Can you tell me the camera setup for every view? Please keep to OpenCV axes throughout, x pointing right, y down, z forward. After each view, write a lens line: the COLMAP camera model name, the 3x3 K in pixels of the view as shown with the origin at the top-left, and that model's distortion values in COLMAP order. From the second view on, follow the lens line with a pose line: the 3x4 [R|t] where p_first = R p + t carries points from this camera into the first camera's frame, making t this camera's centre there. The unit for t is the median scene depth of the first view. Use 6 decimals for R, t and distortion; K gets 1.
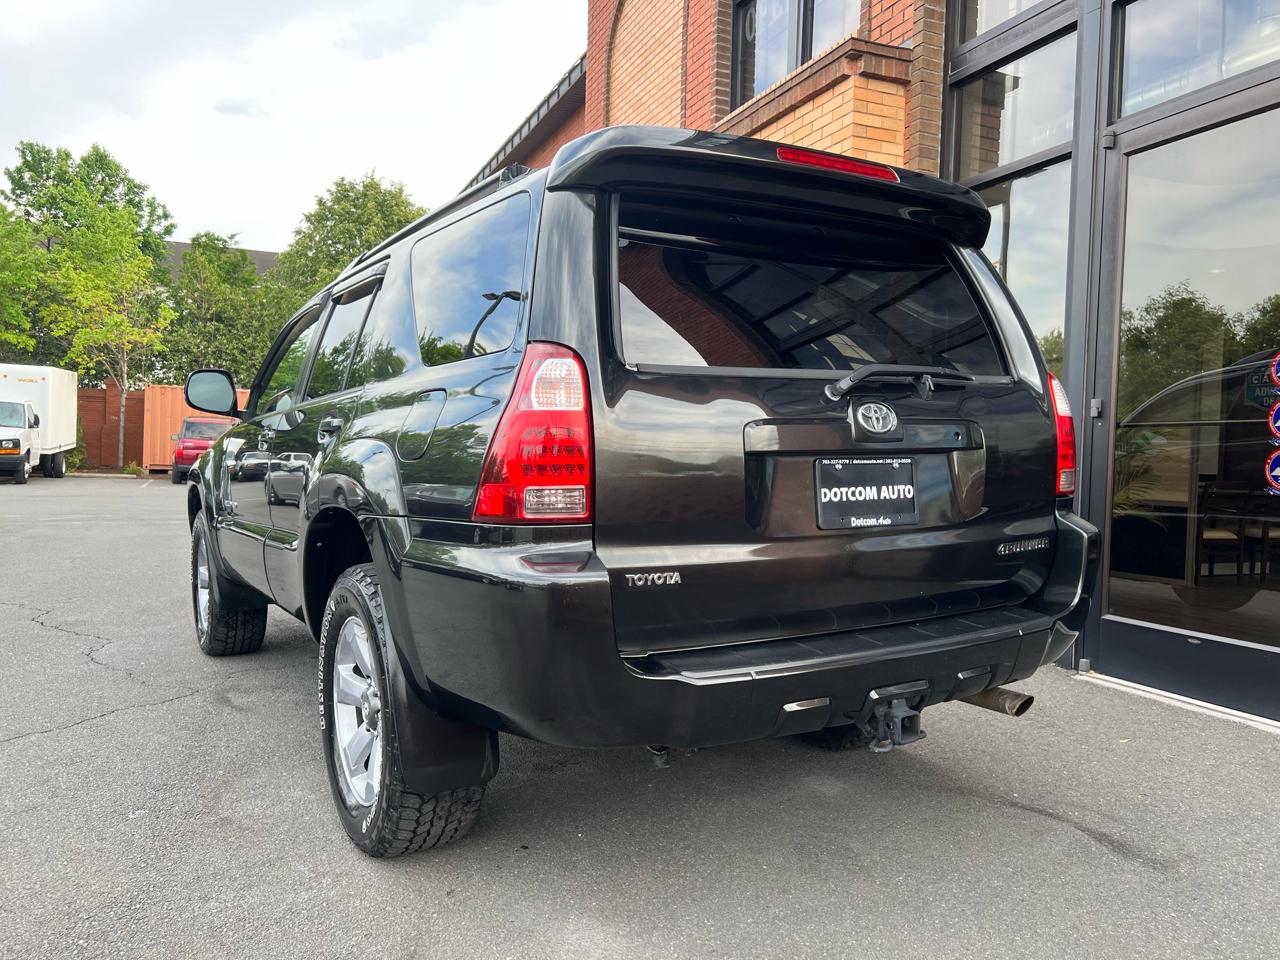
lens RADIAL K [[965.5, 0, 656.5], [0, 965.5, 485.1], [0, 0, 1]] dist [0.038507, -0.039941]
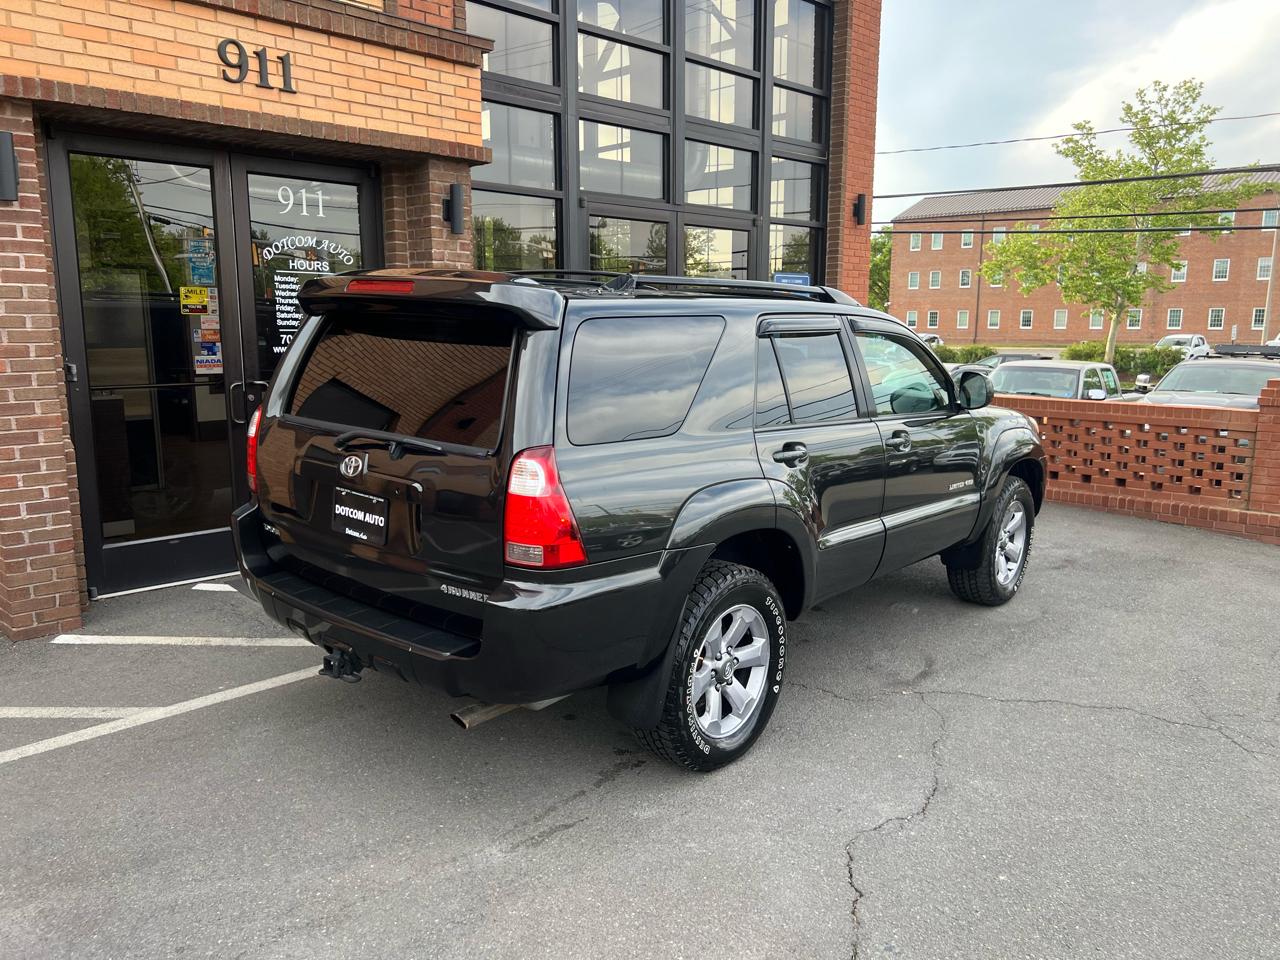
lens RADIAL K [[965.9, 0, 632.5], [0, 965.9, 479.2], [0, 0, 1]] dist [0.041897, -0.042666]
pose [[-0.365538, -0.177838, 0.913650, -1.580777], [0.018069, 0.980038, 0.197989, -0.276043], [-0.930621, 0.088881, -0.355028, 2.045383]]
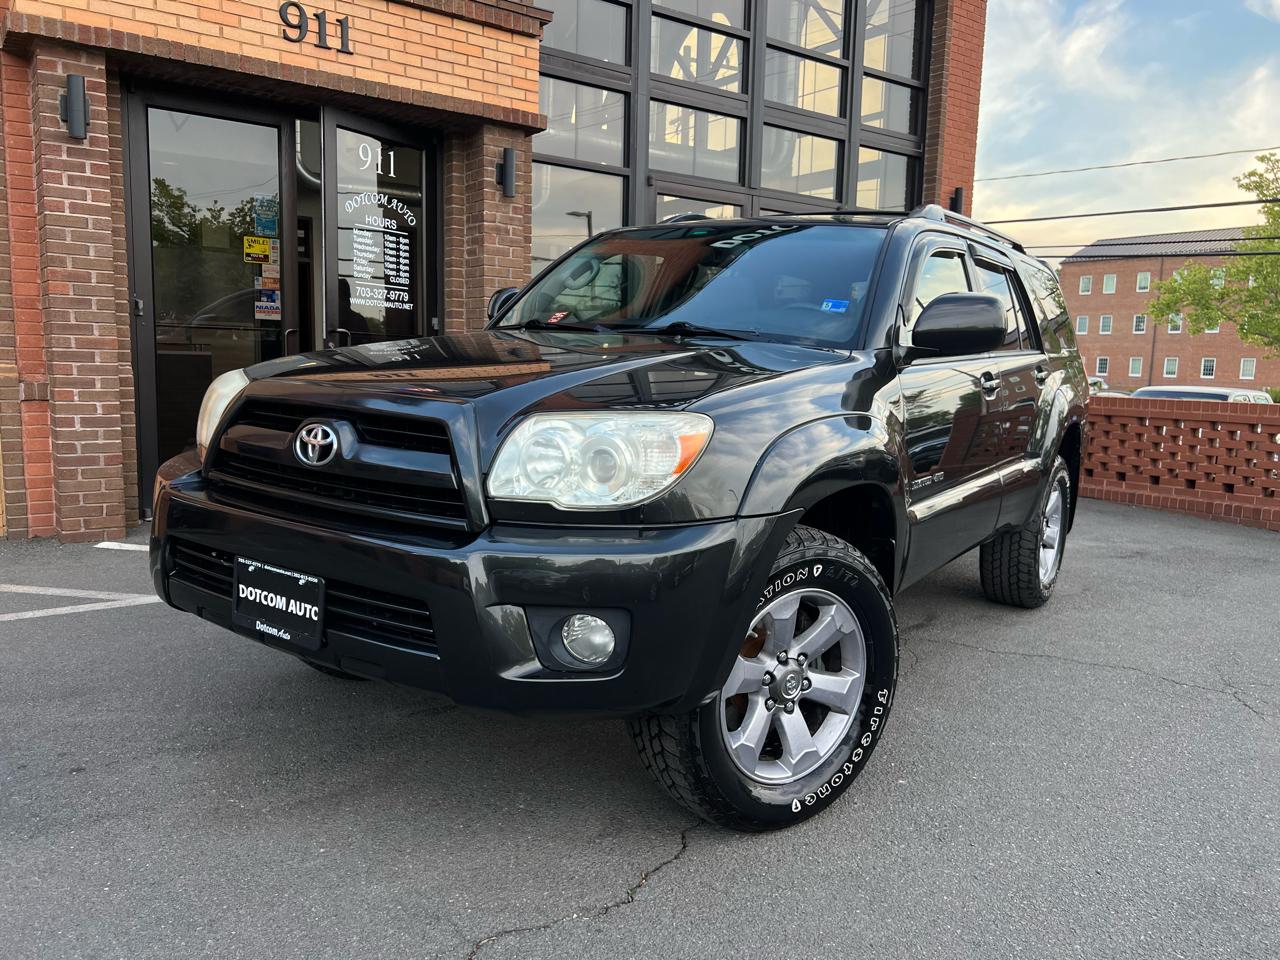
lens RADIAL K [[962.6, 0, 638.4], [0, 962.6, 480.3], [0, 0, 1]] dist [0.045832, -0.047019]
pose [[-0.217064, -0.151903, 0.964266, -1.663240], [-0.001695, 0.987875, 0.155241, -0.121171], [-0.976156, 0.032063, -0.214690, 1.839335]]
